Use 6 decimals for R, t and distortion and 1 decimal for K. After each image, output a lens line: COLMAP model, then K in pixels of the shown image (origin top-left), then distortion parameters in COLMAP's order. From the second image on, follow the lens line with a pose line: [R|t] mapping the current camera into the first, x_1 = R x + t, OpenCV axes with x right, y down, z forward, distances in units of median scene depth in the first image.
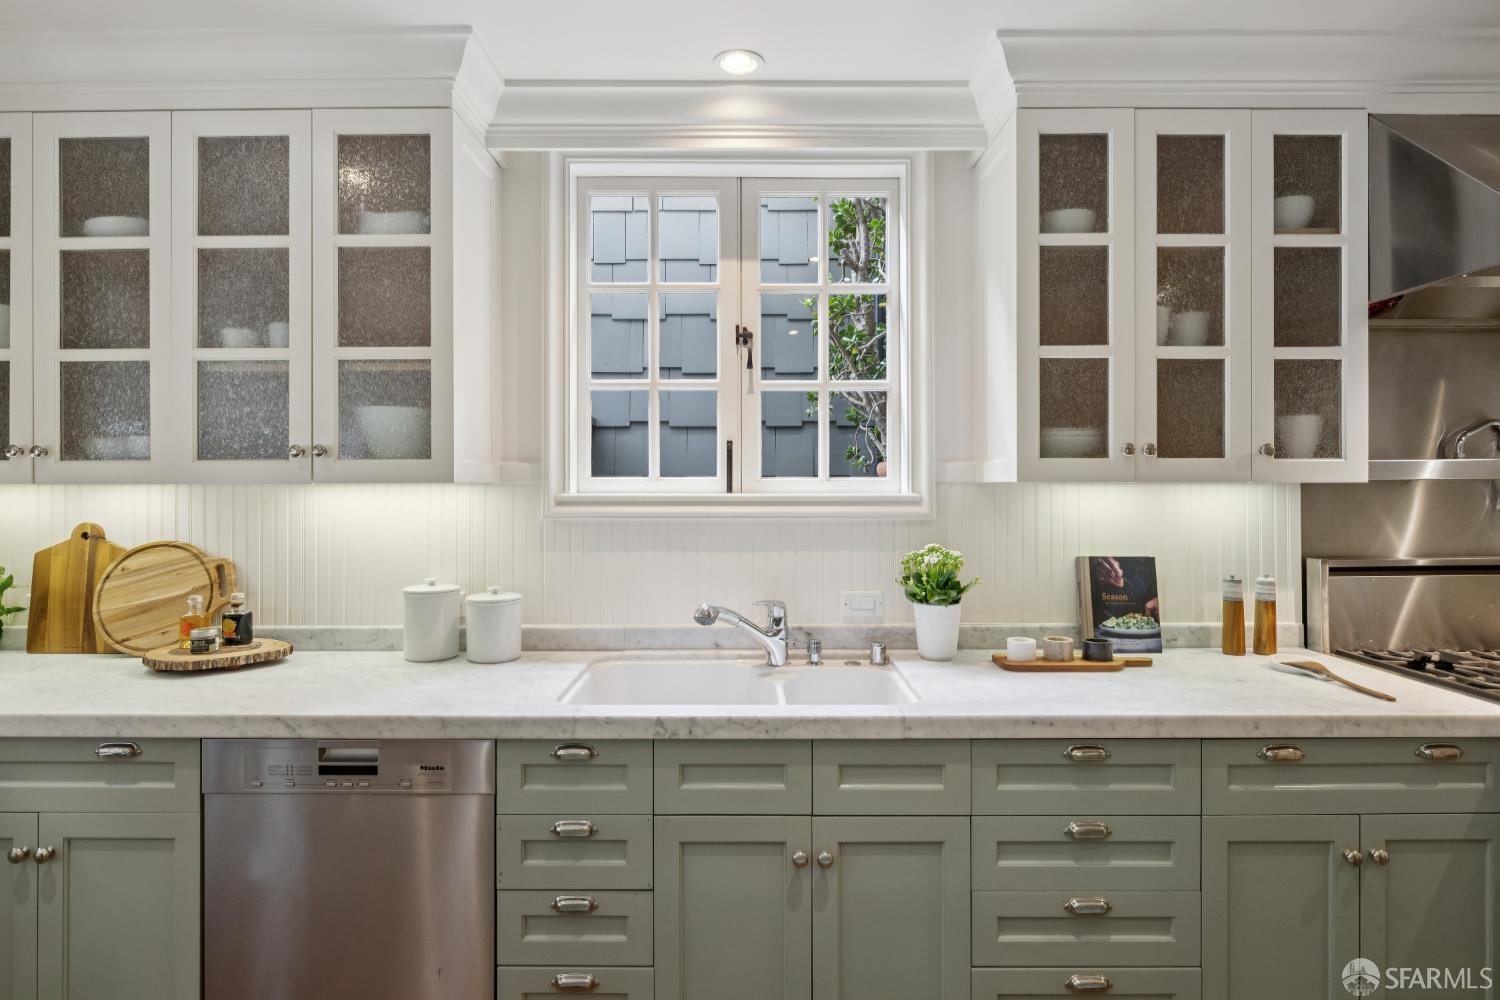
lens RADIAL K [[792.3, 0, 750.2], [0, 792.3, 487.4], [0, 0, 1]] dist [-0.001302, -0.000954]
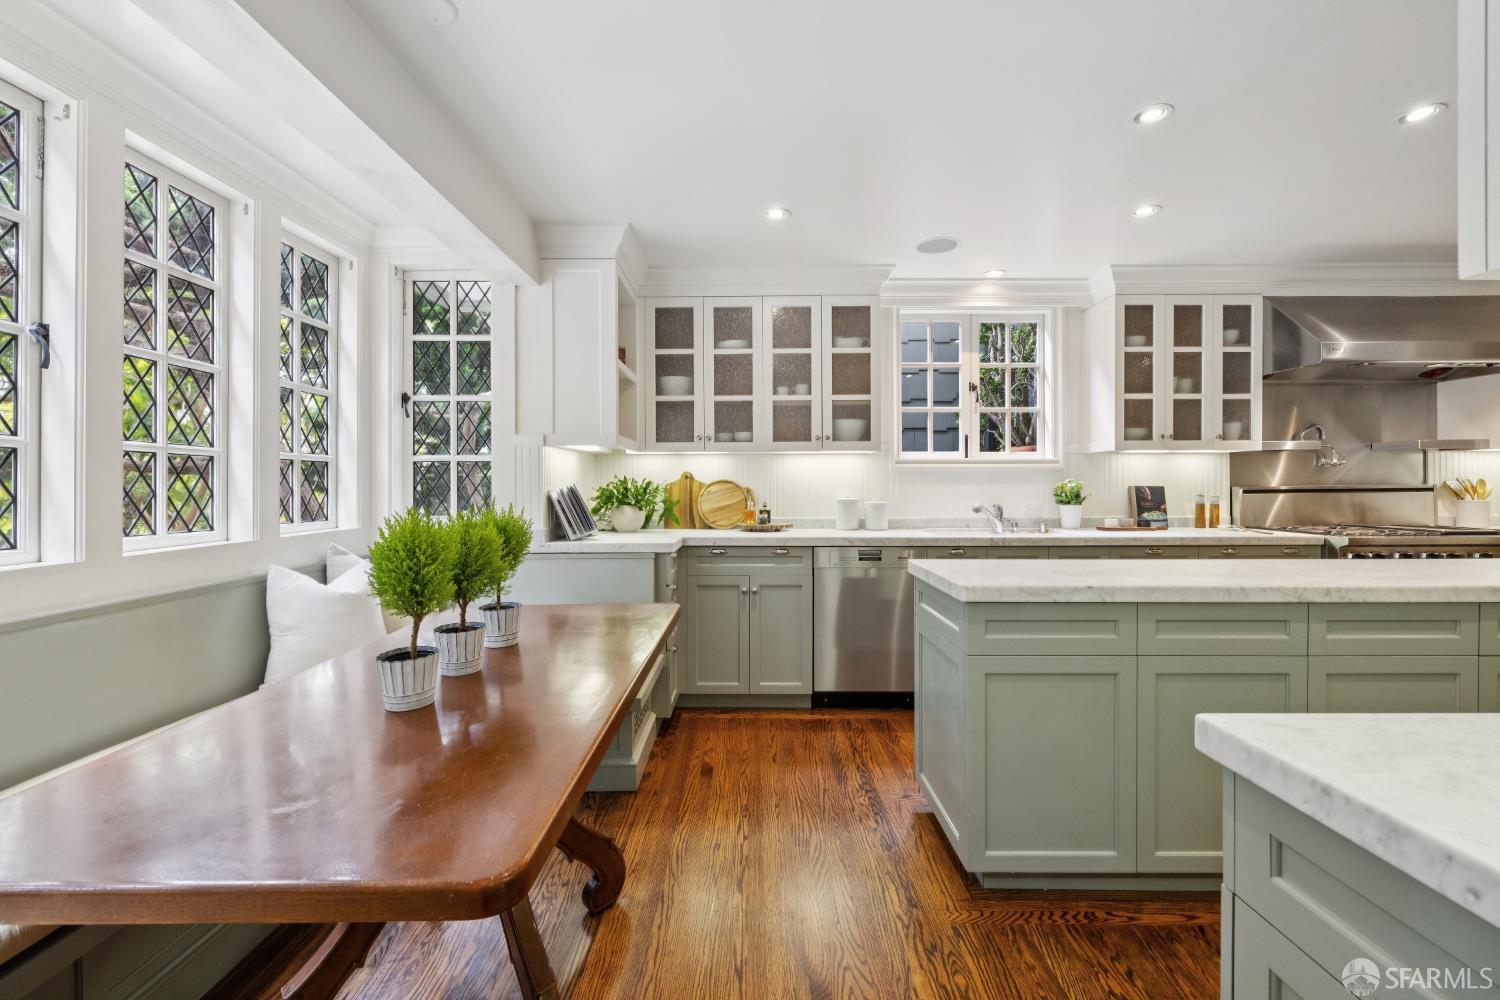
lens RADIAL K [[623.9, 0, 748.8], [0, 623.9, 489.5], [0, 0, 1]] dist [-0.000867, 0.000254]
pose [[0.999978, -0.001152, -0.006538, -0.750553], [0.001205, 0.999966, 0.008124, 0.093600], [0.006528, -0.008131, 0.999946, -0.887288]]
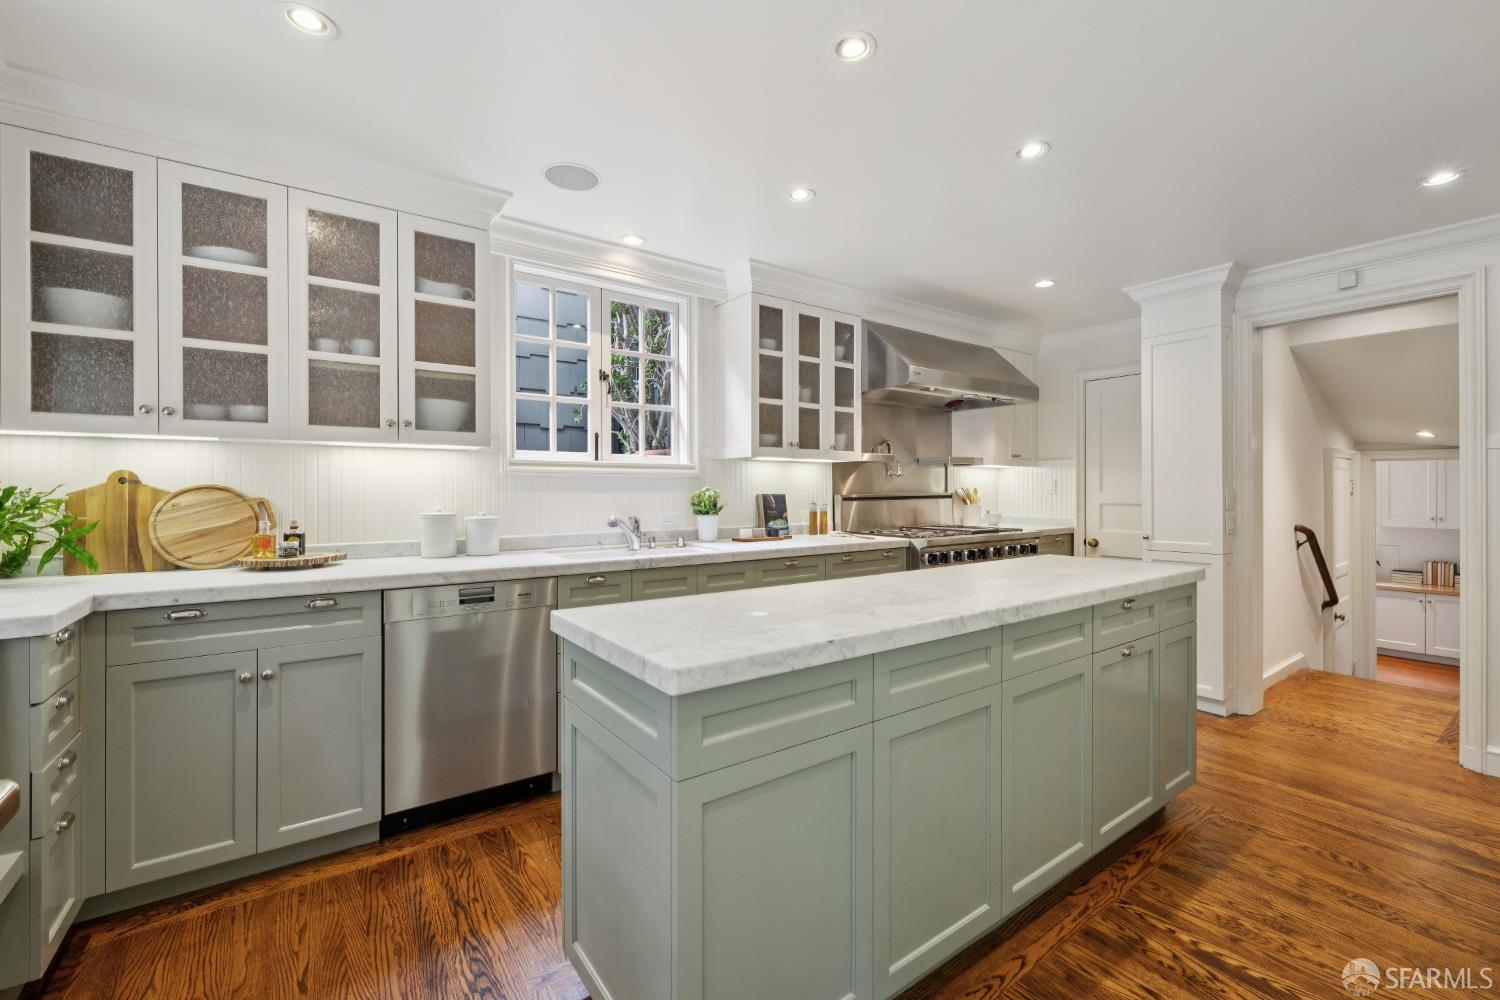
lens RADIAL K [[627.6, 0, 749.2], [0, 627.6, 491.2], [0, 0, 1]] dist [-0.001196, 0.000066]
pose [[0.811991, -0.000426, 0.583670, -0.705850], [-0.000747, 0.999998, 0.001768, 0.087450], [-0.583669, -0.001871, 0.811989, -0.447050]]
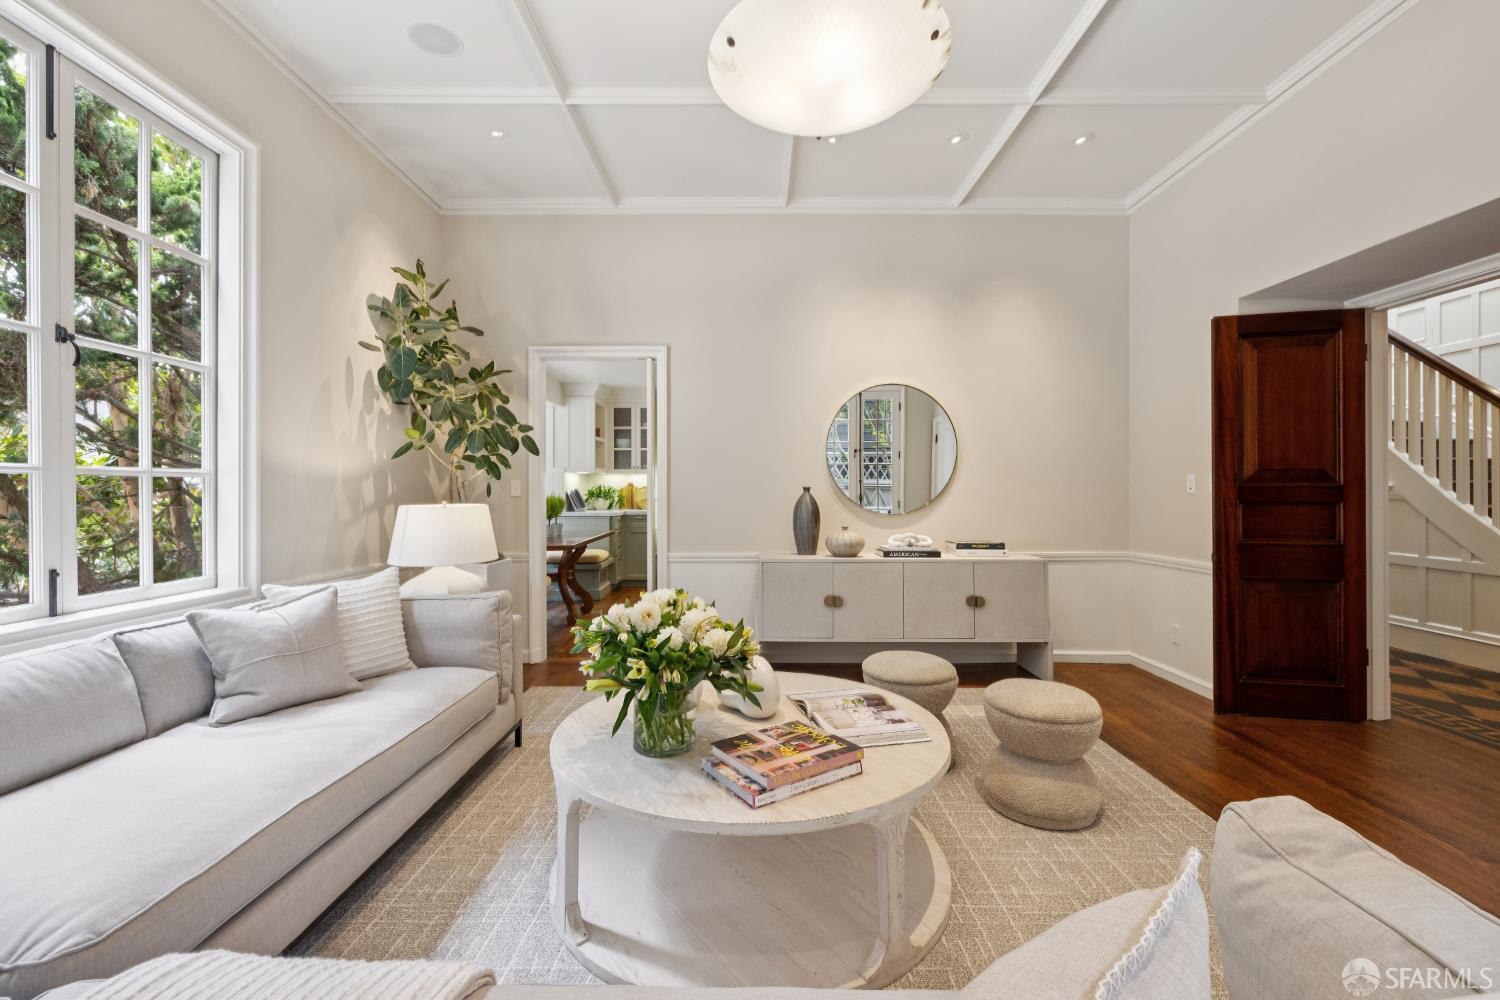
lens RADIAL K [[627.6, 0, 749.2], [0, 627.6, 491.2], [0, 0, 1]] dist [-0.001196, 0.000066]
pose [[0.999987, -0.000285, -0.005167, -0.128621], [0.000294, 0.999998, 0.001768, 0.105500], [0.005167, -0.001770, 0.999985, -3.149740]]
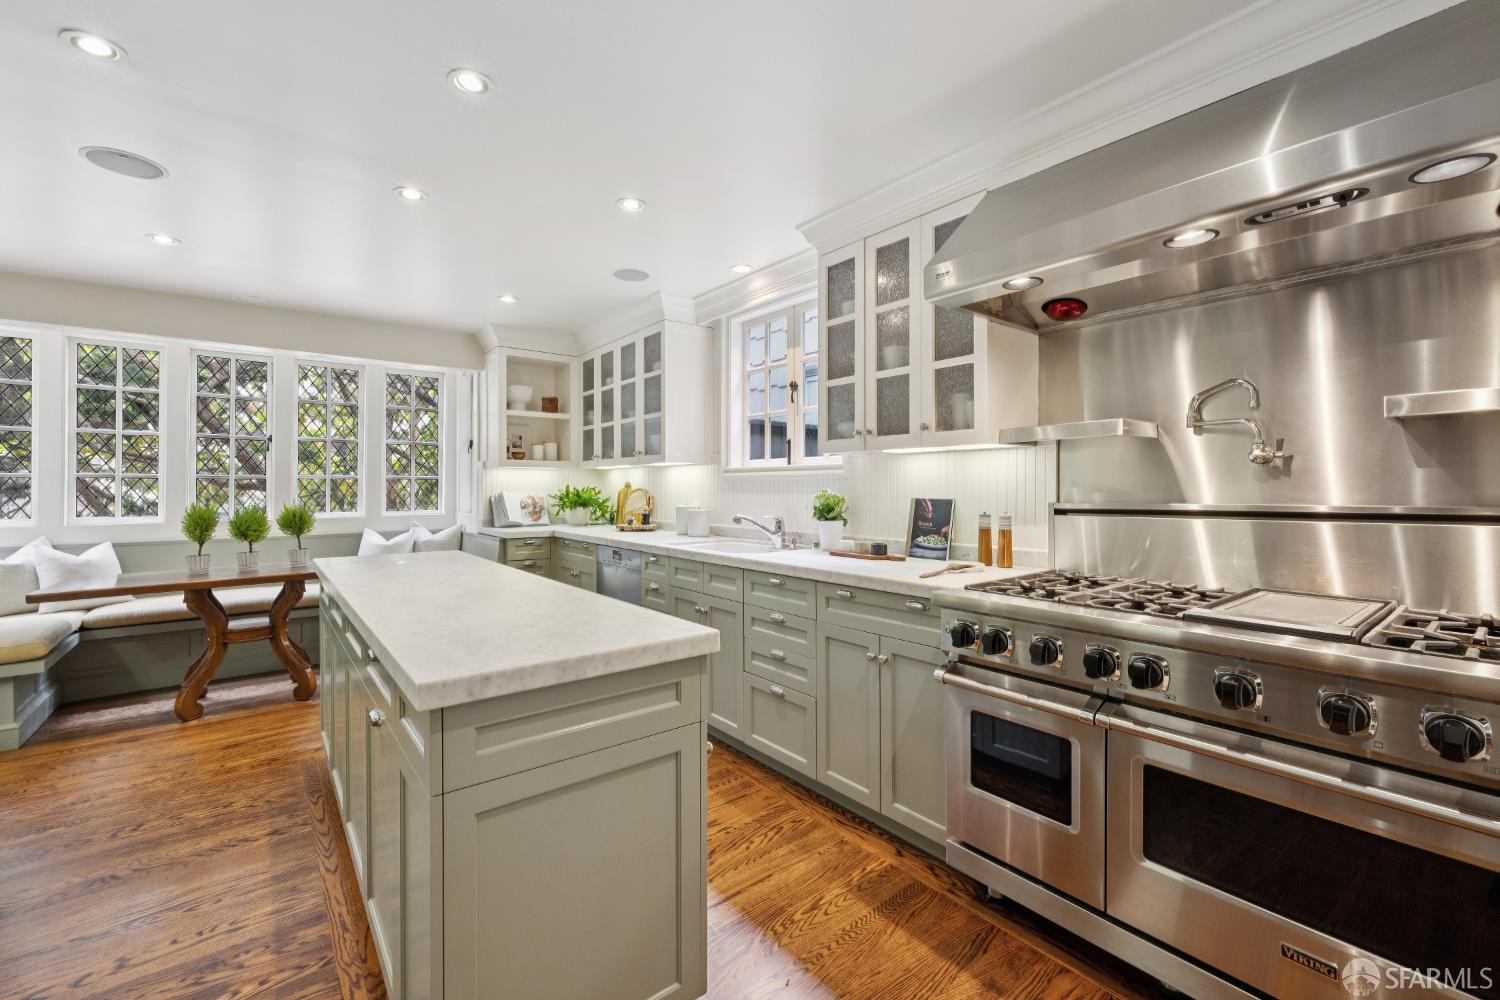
lens RADIAL K [[623.9, 0, 748.8], [0, 623.9, 489.5], [0, 0, 1]] dist [-0.000867, 0.000254]
pose [[0.620014, 0.003900, -0.784581, 1.395963], [0.003635, 0.999963, 0.007843, 0.066152], [0.784582, -0.007714, 0.619977, -0.065443]]
